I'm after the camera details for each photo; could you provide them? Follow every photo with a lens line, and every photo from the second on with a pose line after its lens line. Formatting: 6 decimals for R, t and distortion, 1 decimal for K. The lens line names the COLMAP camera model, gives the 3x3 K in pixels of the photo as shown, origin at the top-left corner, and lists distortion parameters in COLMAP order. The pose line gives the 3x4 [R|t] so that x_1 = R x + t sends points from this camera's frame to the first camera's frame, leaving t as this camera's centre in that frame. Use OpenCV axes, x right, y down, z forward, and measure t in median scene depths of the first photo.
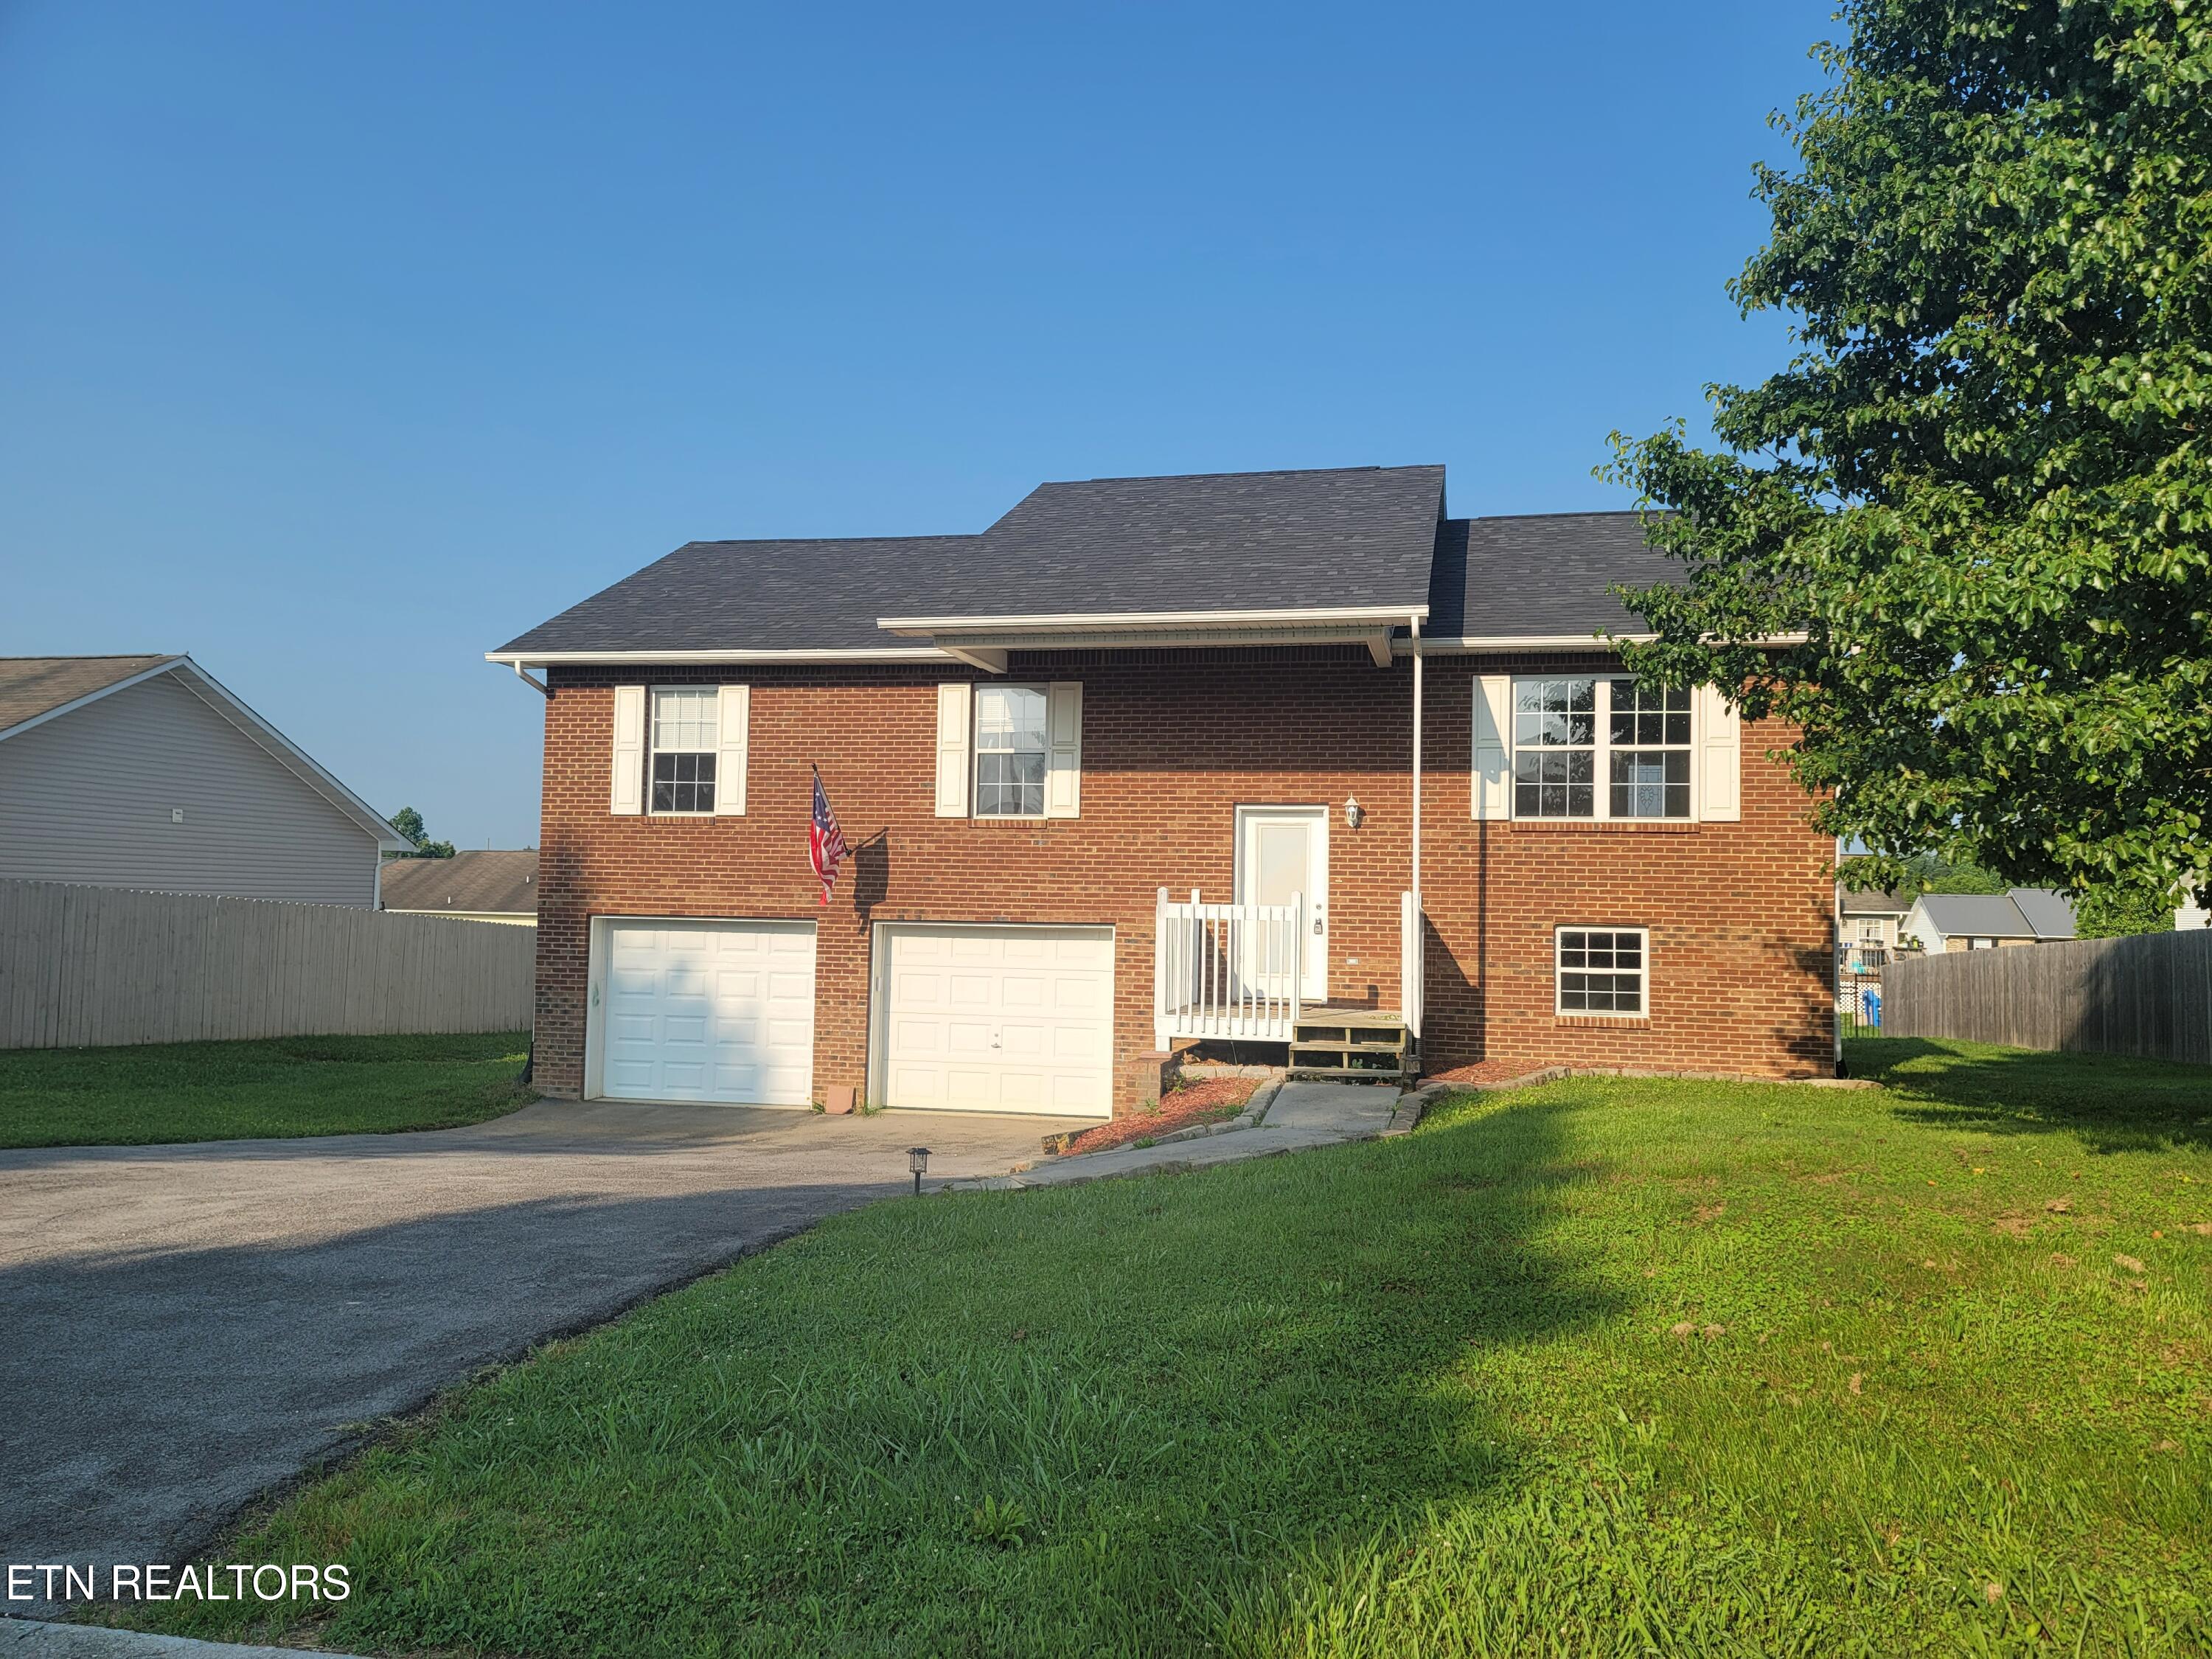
lens RADIAL K [[1611.1, 0, 1107.6], [0, 1611.1, 868.1], [0, 0, 1]] dist [0.091480, -0.081073]
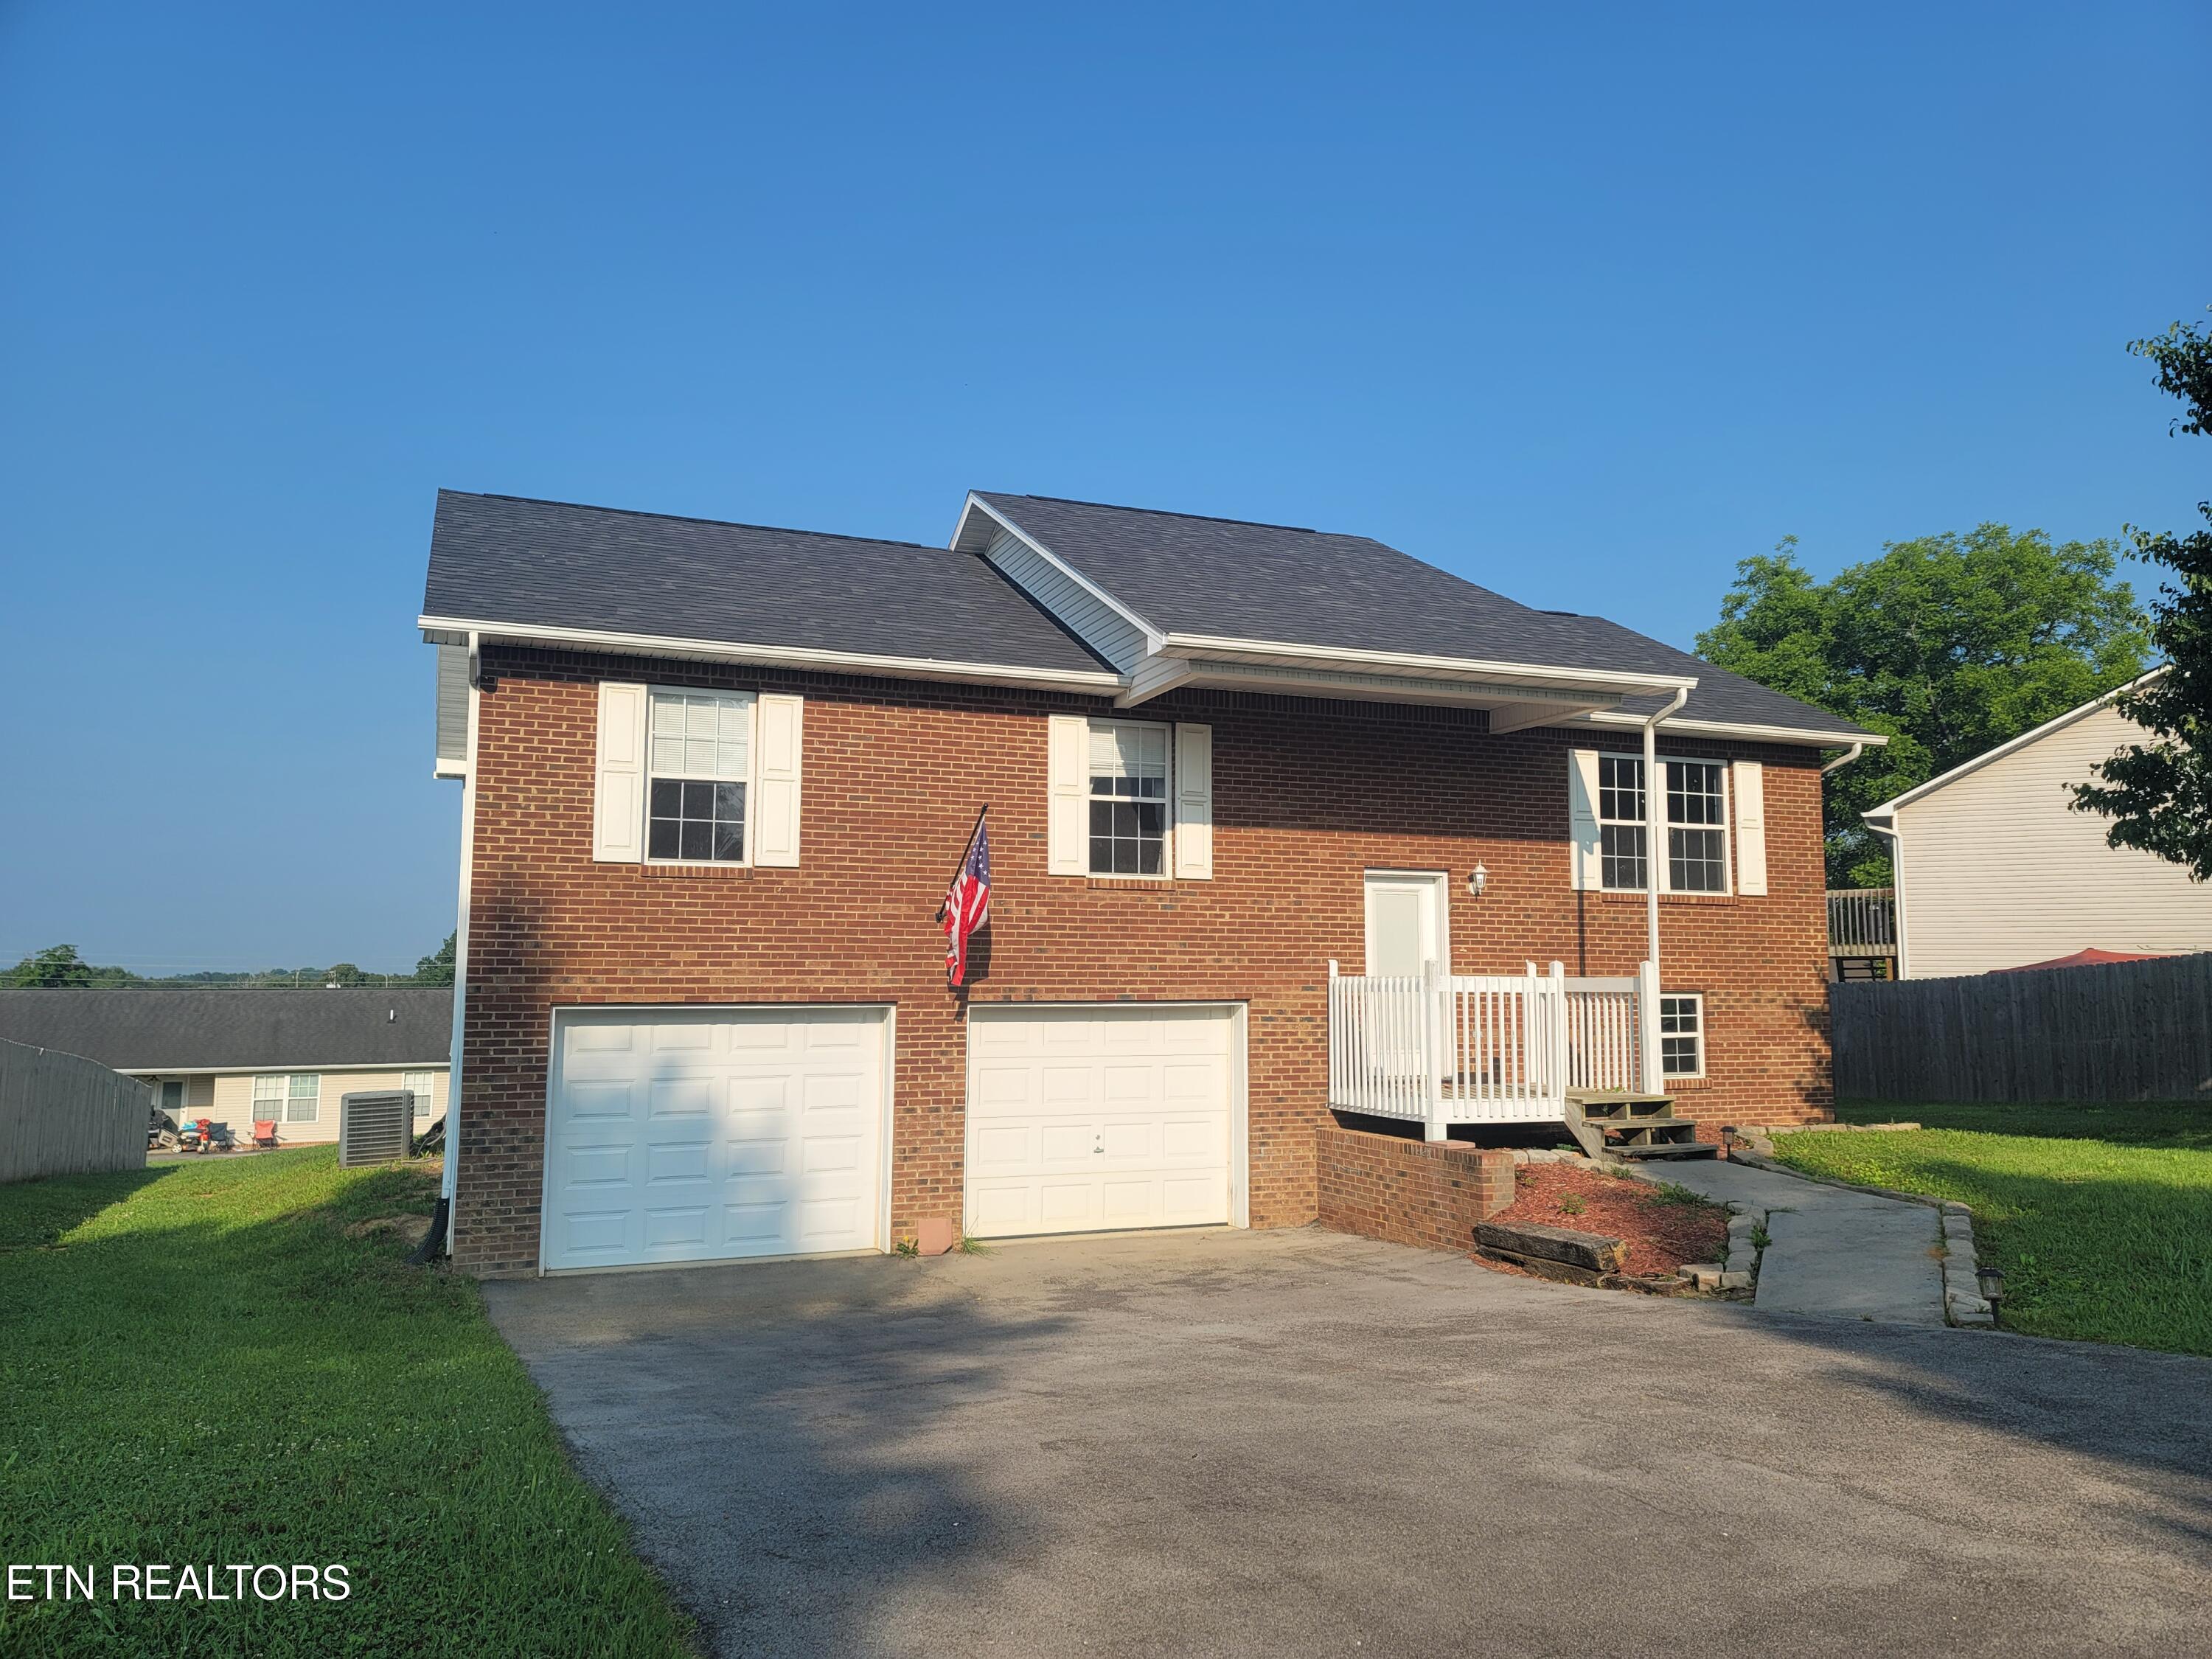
lens RADIAL K [[1611.1, 0, 1107.6], [0, 1611.1, 868.1], [0, 0, 1]] dist [0.091480, -0.081073]
pose [[0.819059, 0.026756, 0.573086, -0.553679], [0.004013, 0.998620, -0.052358, 0.008119], [-0.573696, 0.045184, 0.817821, 0.310466]]
